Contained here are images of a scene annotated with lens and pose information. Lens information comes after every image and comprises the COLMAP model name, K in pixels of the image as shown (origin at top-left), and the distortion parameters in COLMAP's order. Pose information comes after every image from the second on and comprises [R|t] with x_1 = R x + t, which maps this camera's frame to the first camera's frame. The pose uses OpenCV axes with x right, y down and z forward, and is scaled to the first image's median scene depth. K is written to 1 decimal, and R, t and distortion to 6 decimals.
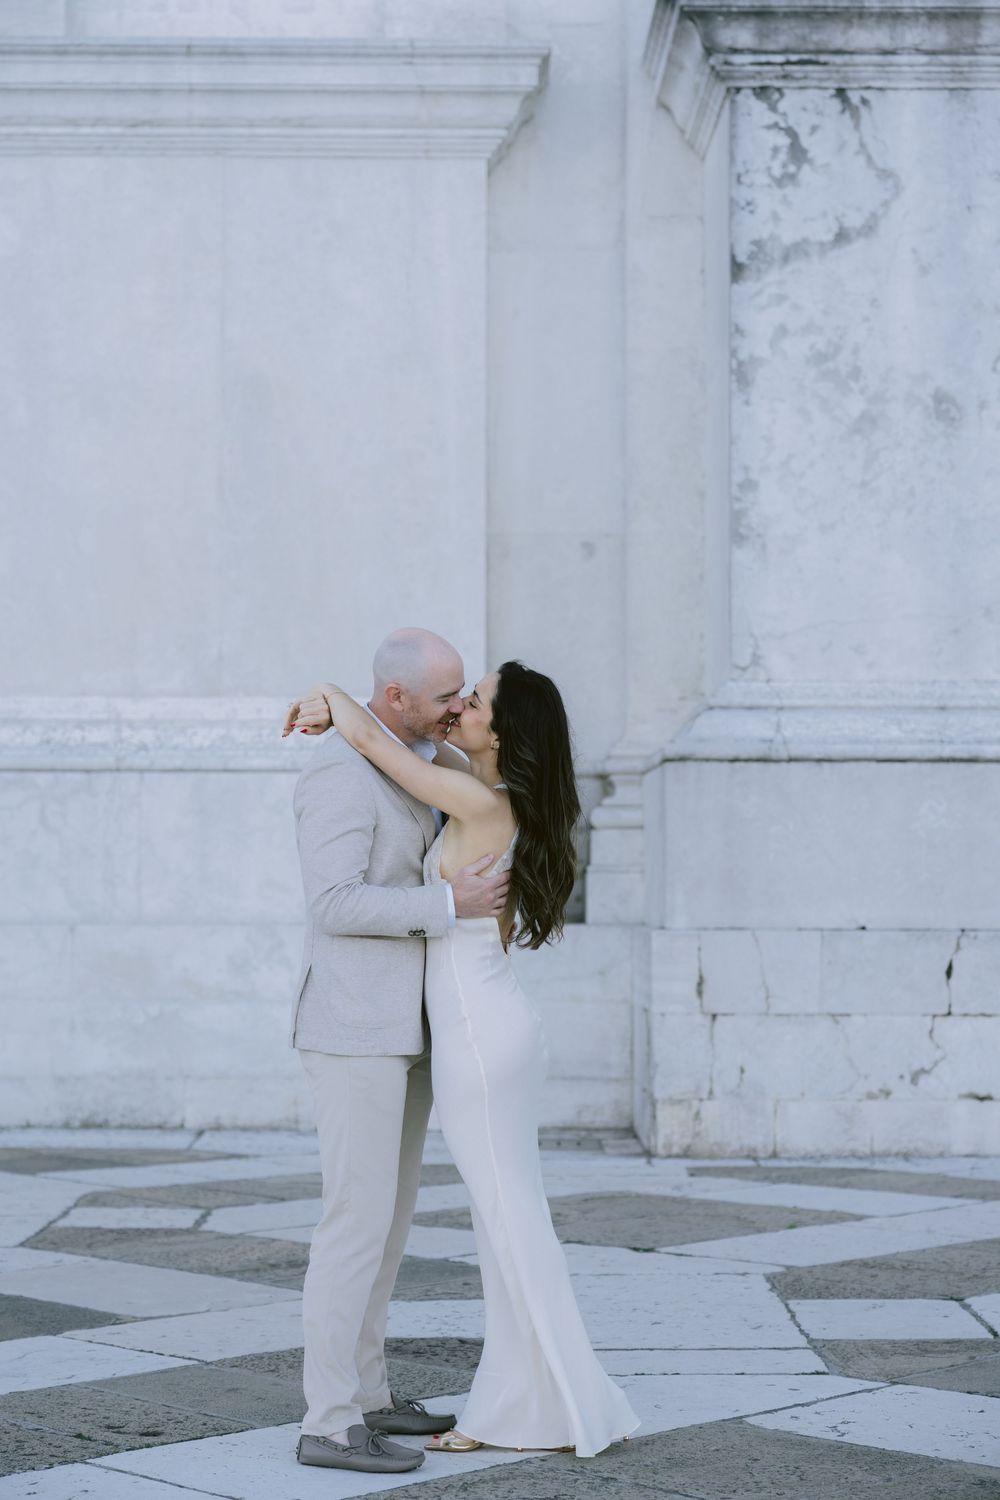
lens RADIAL K [[2820.1, 0, 495.1], [0, 2820.1, 746.0], [0, 0, 1]] dist [-0.029040, 0.000000]
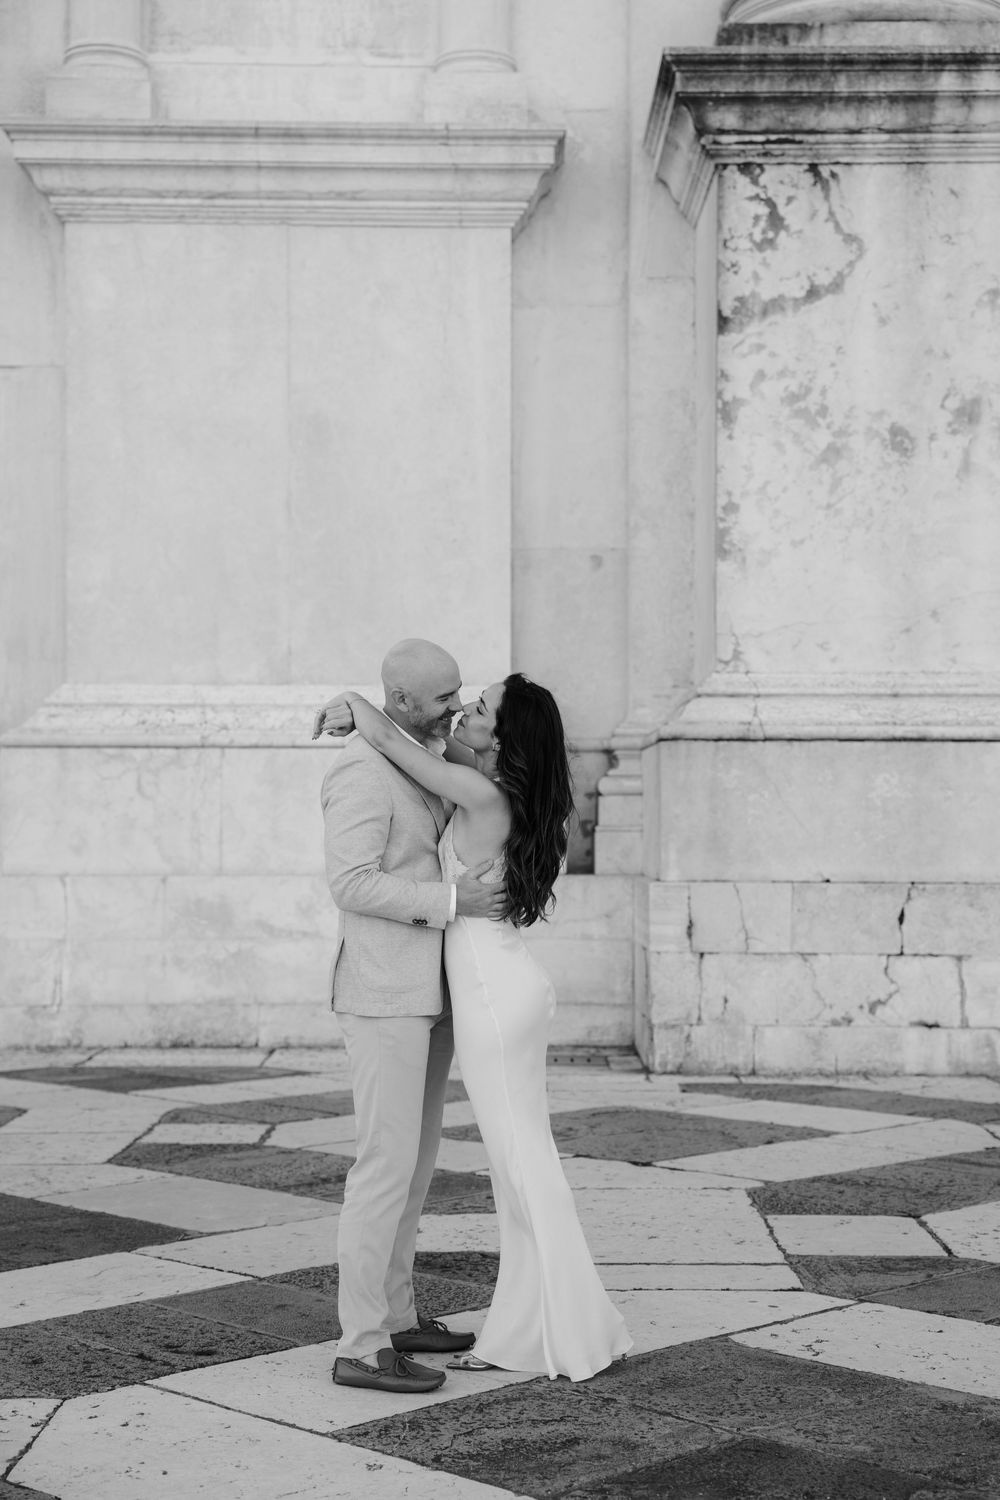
lens RADIAL K [[2271.2, 0, 518.8], [0, 2271.2, 749.0], [0, 0, 1]] dist [0.187060, 0.000000]
pose [[0.999994, -0.000961, -0.003372, 0.003585], [0.001017, 0.999861, 0.016627, -0.006779], [0.003355, -0.016631, 0.999856, 0.038671]]
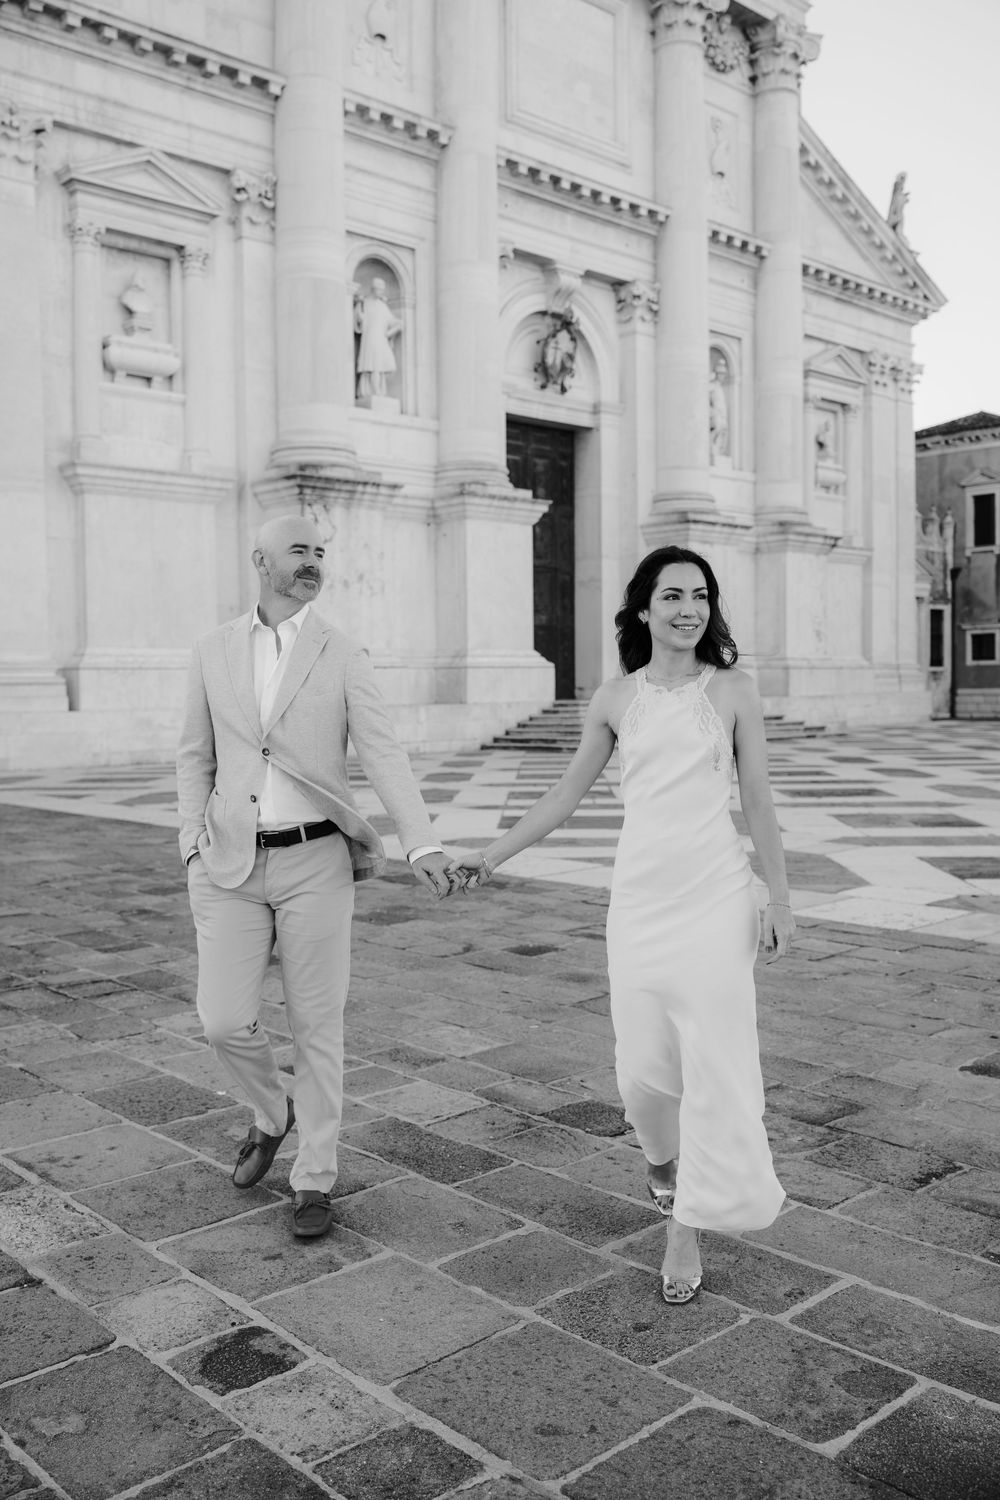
lens RADIAL K [[1357.9, 0, 500.0], [0, 1357.9, 750.6], [0, 0, 1]] dist [-0.059507, 0.052874]
pose [[0.738083, -0.041116, 0.673456, -1.054649], [-0.018102, 0.996575, 0.080682, -0.038303], [-0.674467, -0.071741, 0.734811, -0.674953]]
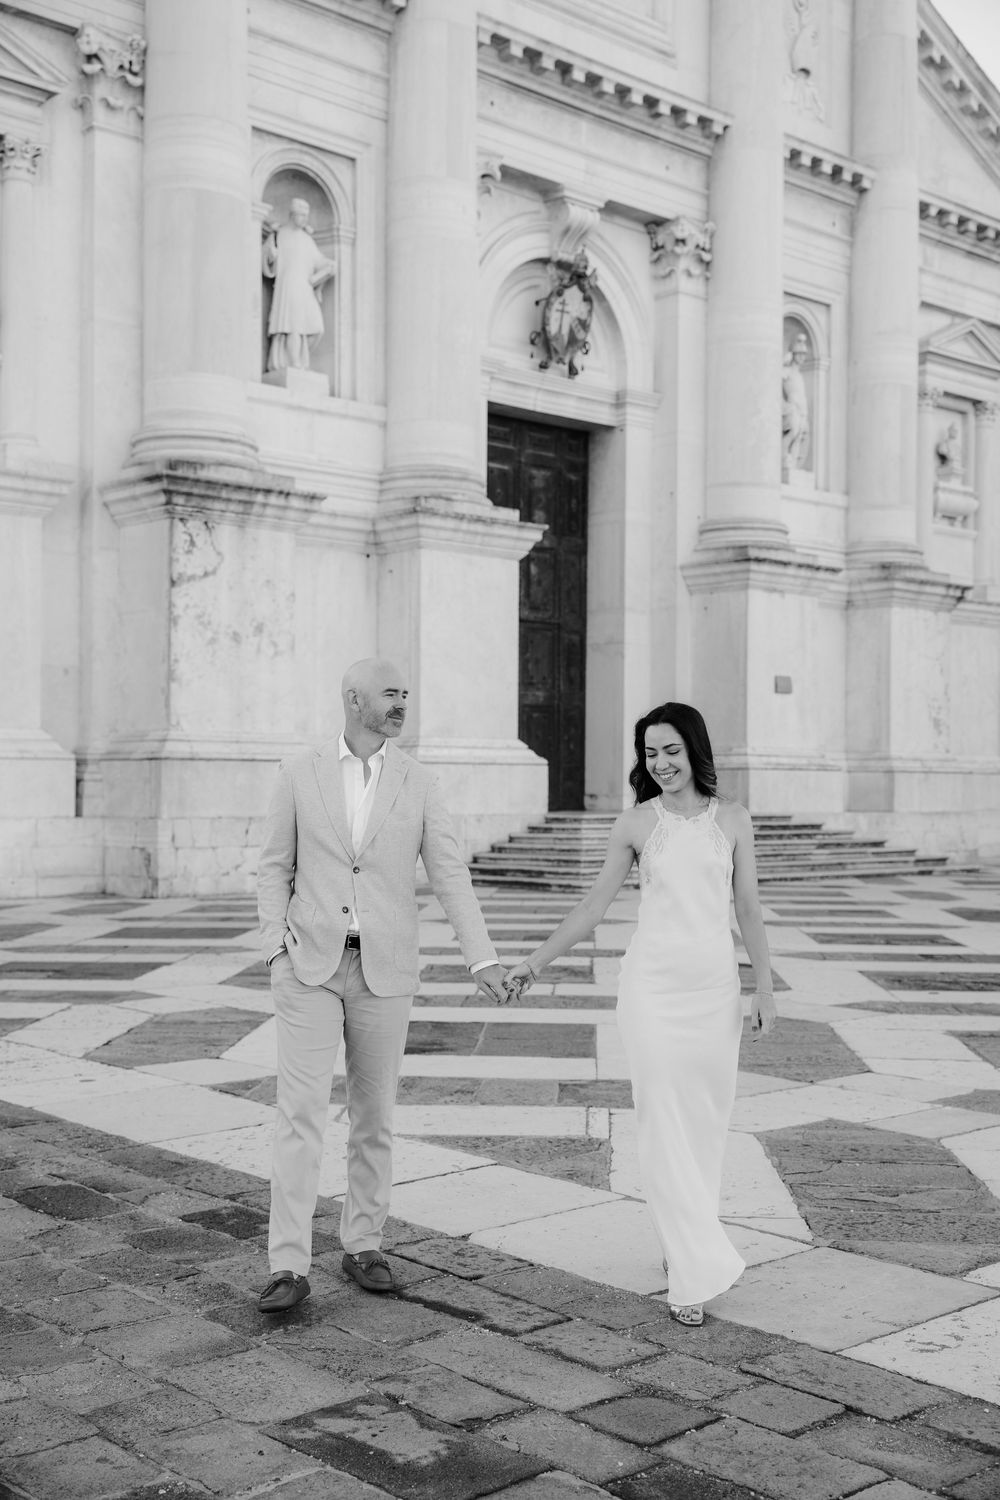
lens RADIAL K [[1746.6, 0, 494.7], [0, 1746.6, 748.9], [0, 0, 1]] dist [0.066419, 0.000000]
pose [[0.749925, 0.018215, 0.661272, -0.824217], [-0.034595, 0.999333, 0.011707, -0.035890], [-0.660617, -0.031656, 0.750055, -0.522403]]
